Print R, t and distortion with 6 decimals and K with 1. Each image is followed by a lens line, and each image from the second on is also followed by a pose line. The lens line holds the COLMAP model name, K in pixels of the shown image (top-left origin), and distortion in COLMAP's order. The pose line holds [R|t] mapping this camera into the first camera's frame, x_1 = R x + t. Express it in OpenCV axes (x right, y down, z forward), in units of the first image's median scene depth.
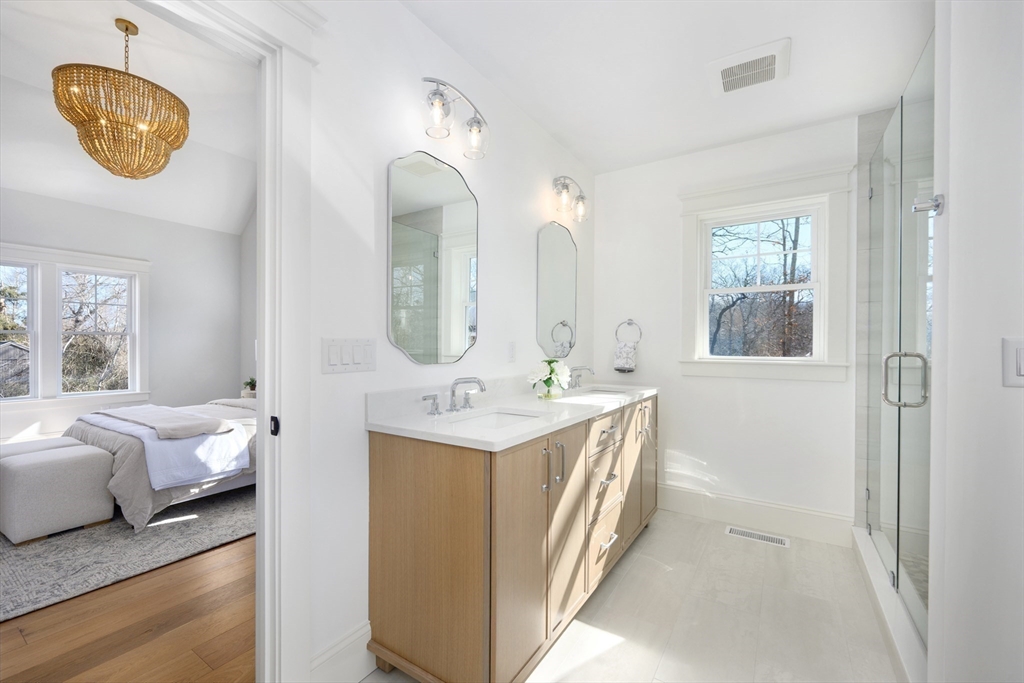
lens RADIAL K [[423.8, 0, 510.5], [0, 423.8, 347.8], [0, 0, 1]] dist [0.000194, 0.000462]
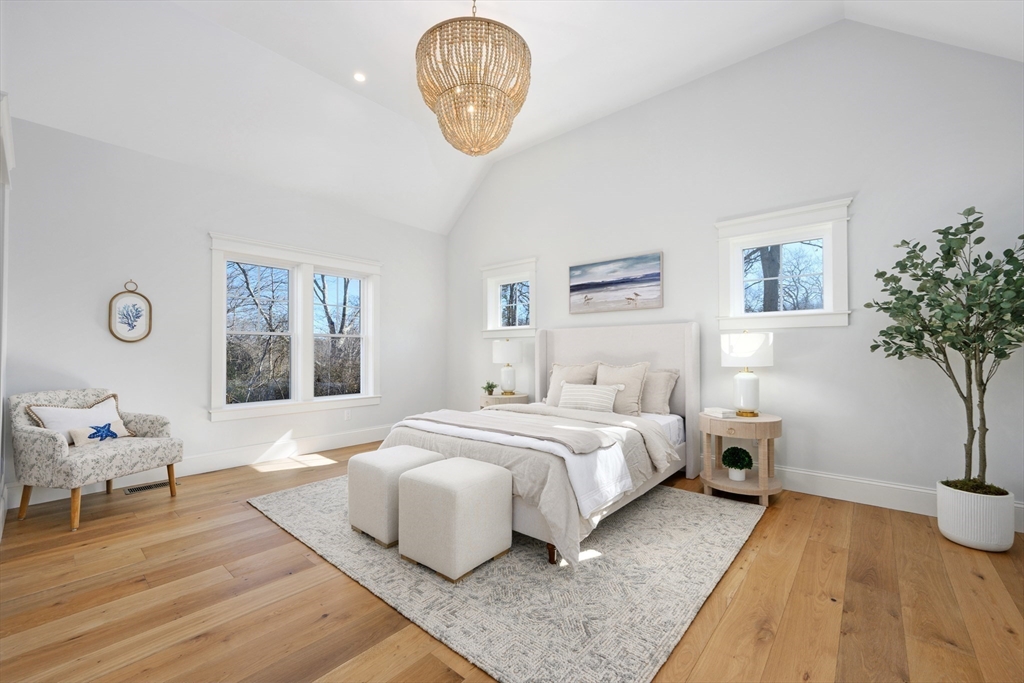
lens RADIAL K [[415.6, 0, 513.7], [0, 415.6, 346.3], [0, 0, 1]] dist [0.000109, 0.000434]
pose [[0.990890, -0.005685, -0.134553, -0.876457], [0.002519, 0.999716, -0.023685, 0.030059], [0.134649, 0.023130, 0.990623, 0.198209]]
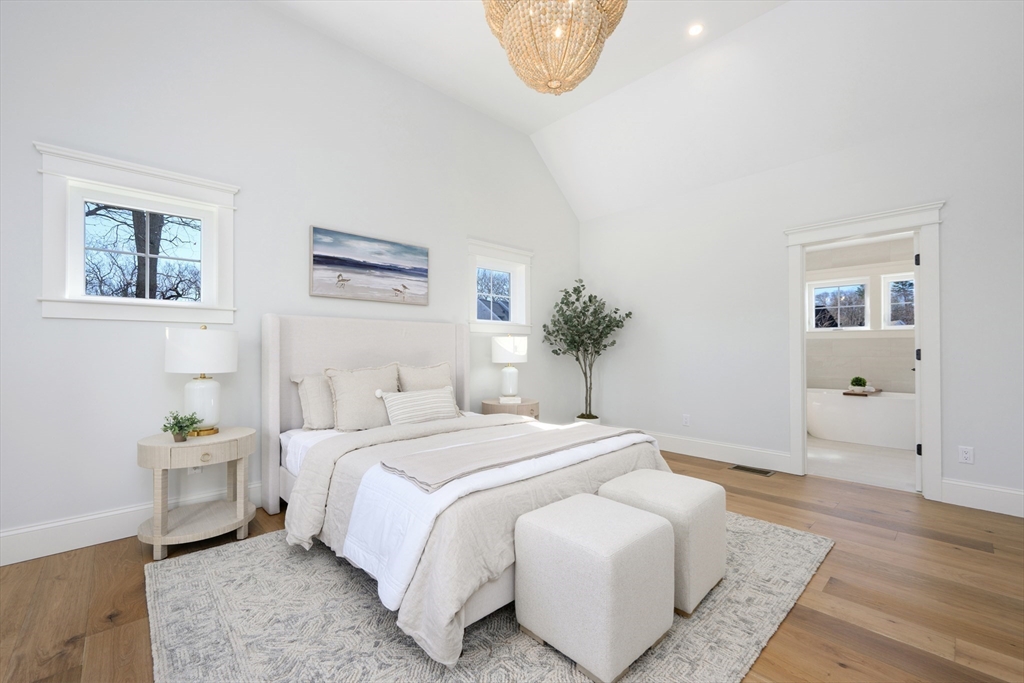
lens RADIAL K [[423.8, 0, 510.5], [0, 423.8, 347.8], [0, 0, 1]] dist [0.000194, 0.000462]
pose [[0.240780, 0.003563, 0.970573, -1.923098], [0.010462, 0.999926, -0.006266, 0.017411], [-0.970523, 0.011662, 0.240724, 1.112676]]
